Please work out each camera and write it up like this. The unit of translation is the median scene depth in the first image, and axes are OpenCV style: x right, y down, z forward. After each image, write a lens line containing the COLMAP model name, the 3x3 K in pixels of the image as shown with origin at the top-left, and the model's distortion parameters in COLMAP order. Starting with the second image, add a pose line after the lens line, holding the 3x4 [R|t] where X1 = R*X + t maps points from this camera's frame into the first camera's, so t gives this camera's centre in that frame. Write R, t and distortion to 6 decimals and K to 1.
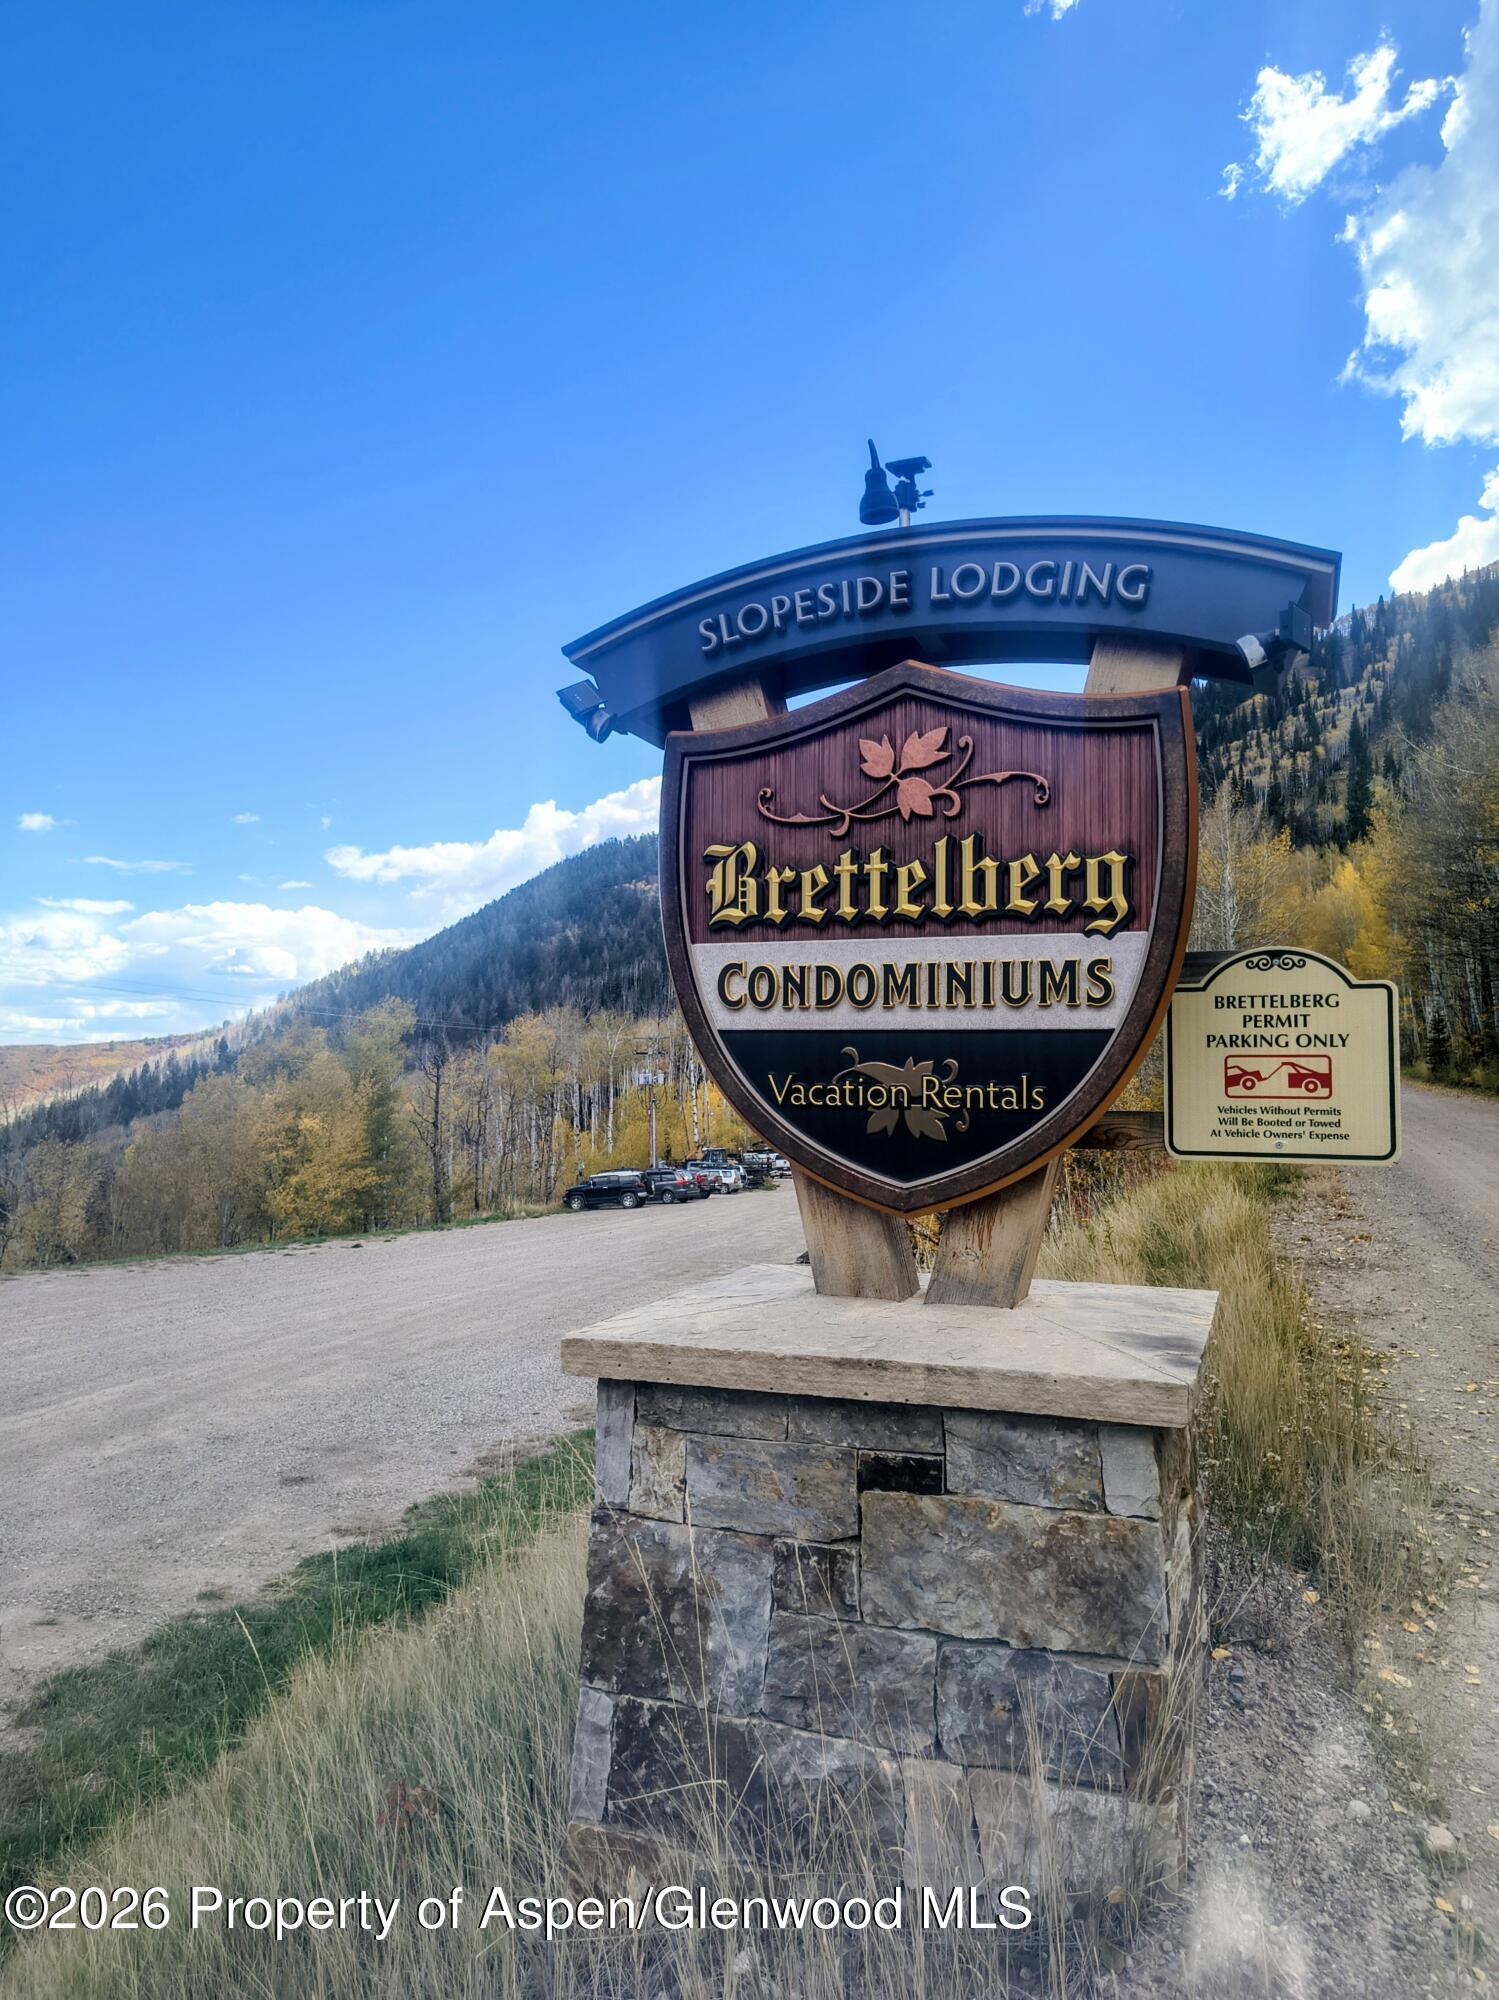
lens RADIAL K [[1422.8, 0, 739.2], [0, 1422.8, 1003.8], [0, 0, 1]] dist [0.060205, -0.068315]
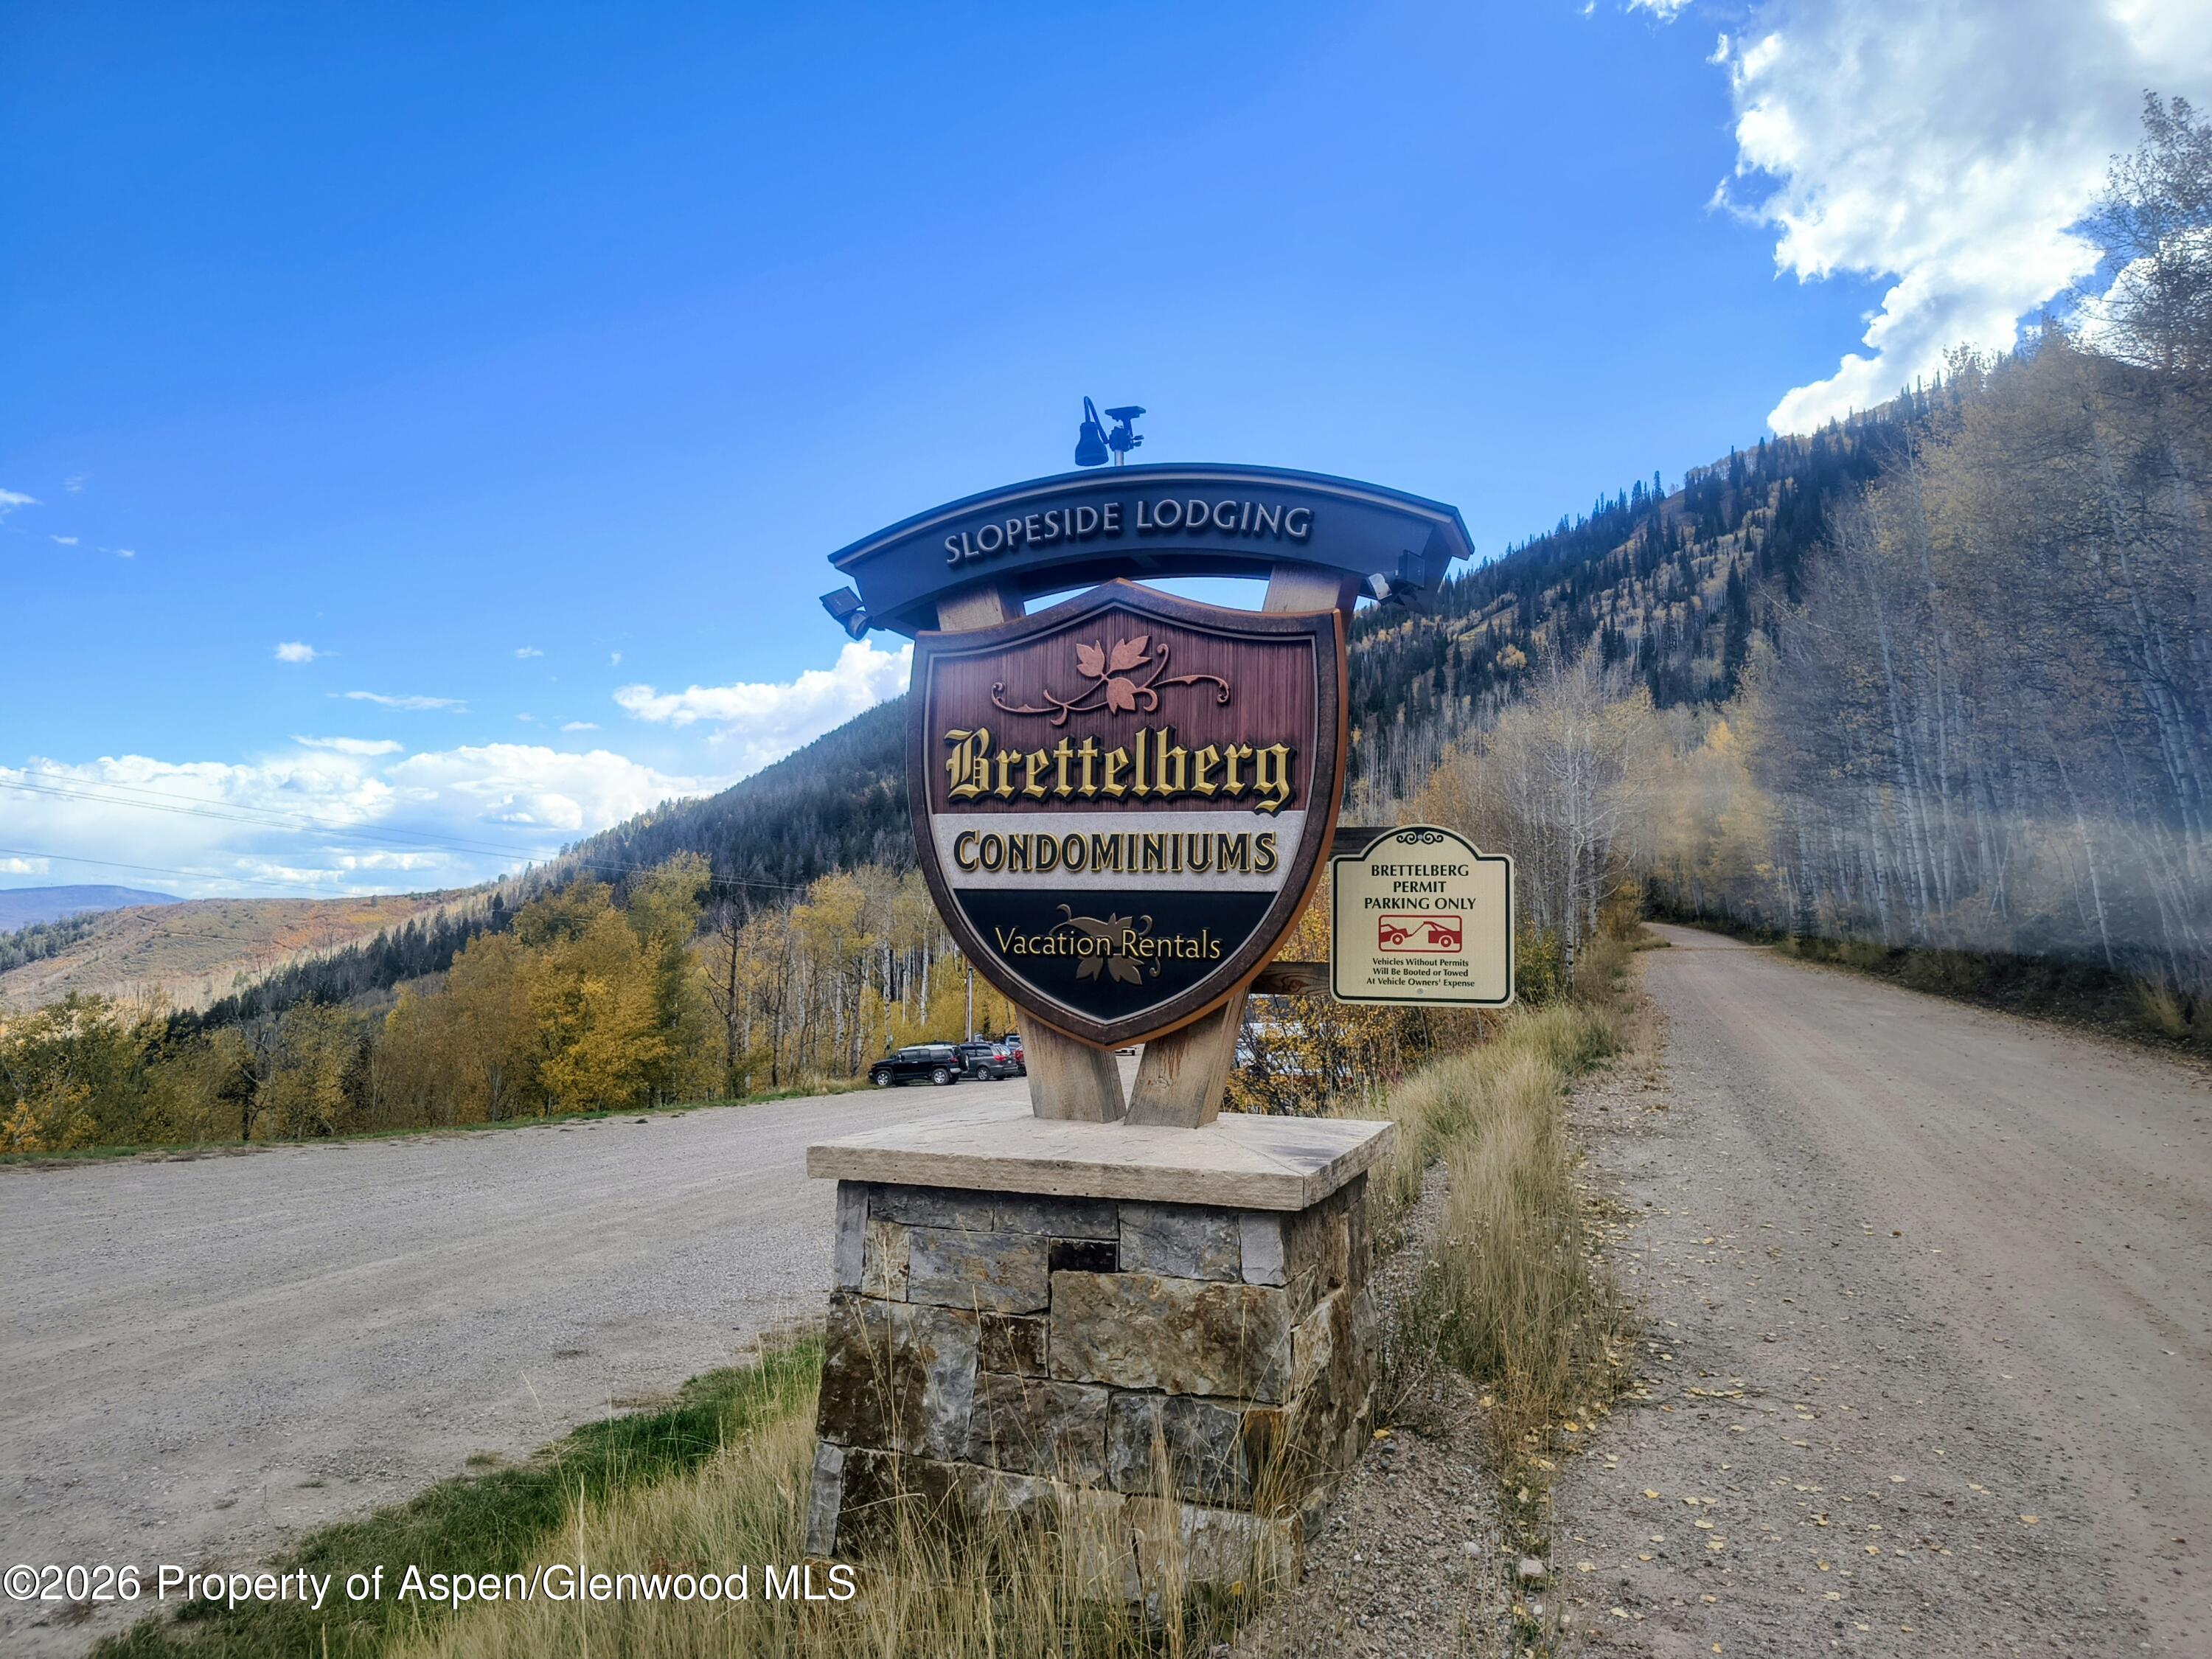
lens RADIAL K [[1573.7, 0, 1123.9], [0, 1573.7, 819.4], [0, 0, 1]] dist [0.060205, -0.068315]
pose [[0.999434, 0.014483, 0.030369, 0.047282], [-0.013622, 0.999505, -0.028368, -0.001943], [-0.030765, 0.027938, 0.999136, -0.163895]]
